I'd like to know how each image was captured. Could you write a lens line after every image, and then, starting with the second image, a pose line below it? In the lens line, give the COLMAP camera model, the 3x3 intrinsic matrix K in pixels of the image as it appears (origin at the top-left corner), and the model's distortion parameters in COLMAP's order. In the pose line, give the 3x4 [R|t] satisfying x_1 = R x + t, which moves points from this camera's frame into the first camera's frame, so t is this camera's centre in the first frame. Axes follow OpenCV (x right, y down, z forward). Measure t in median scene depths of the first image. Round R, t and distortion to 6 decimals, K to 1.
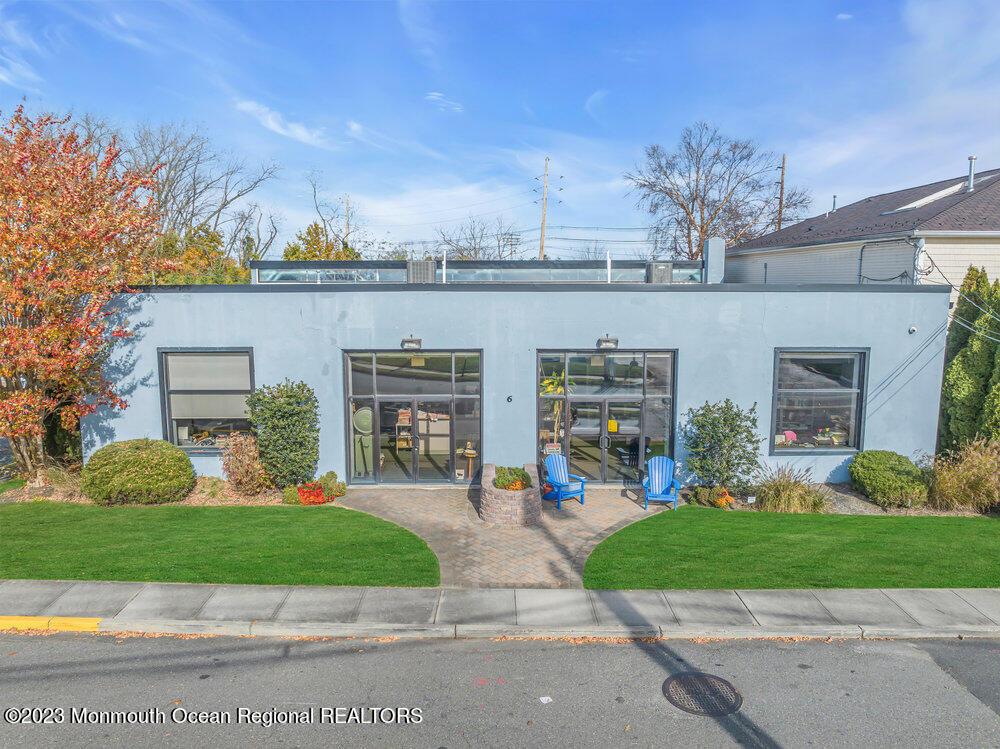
lens RADIAL K [[704.0, 0, 500.2], [0, 704.0, 376.5], [0, 0, 1]] dist [-0.036617, 0.000280]
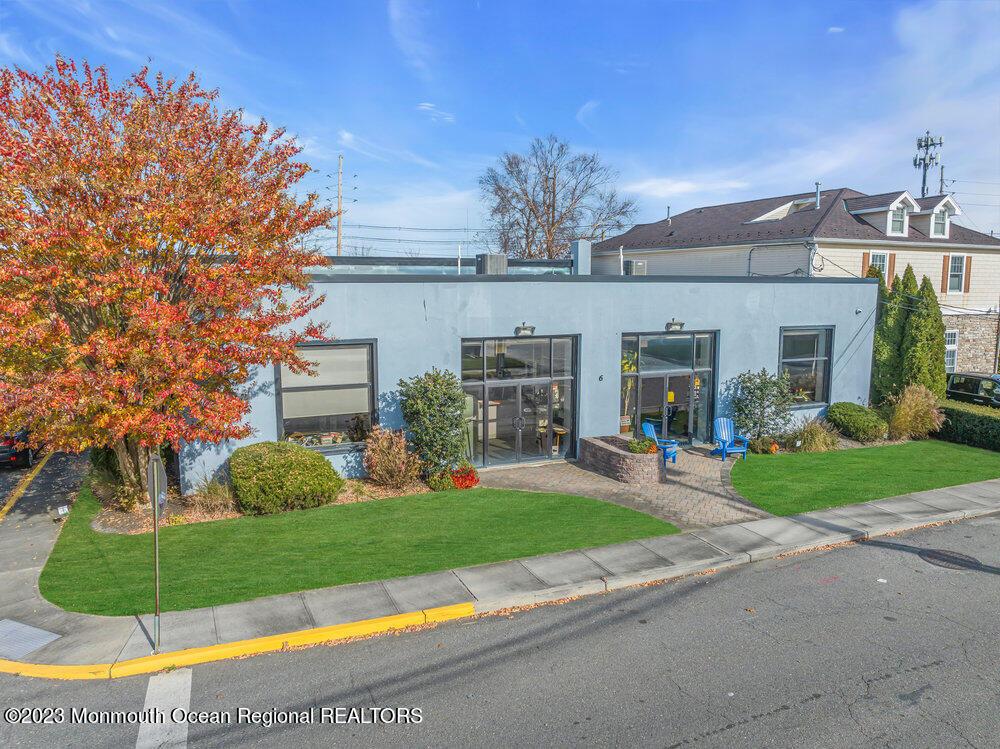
lens RADIAL K [[704.0, 0, 500.2], [0, 704.0, 376.5], [0, 0, 1]] dist [-0.036617, 0.000280]
pose [[0.917366, -0.051212, 0.394737, -0.587166], [0.051507, 0.998624, 0.009856, 0.010287], [-0.394699, 0.011290, 0.918741, 0.032283]]
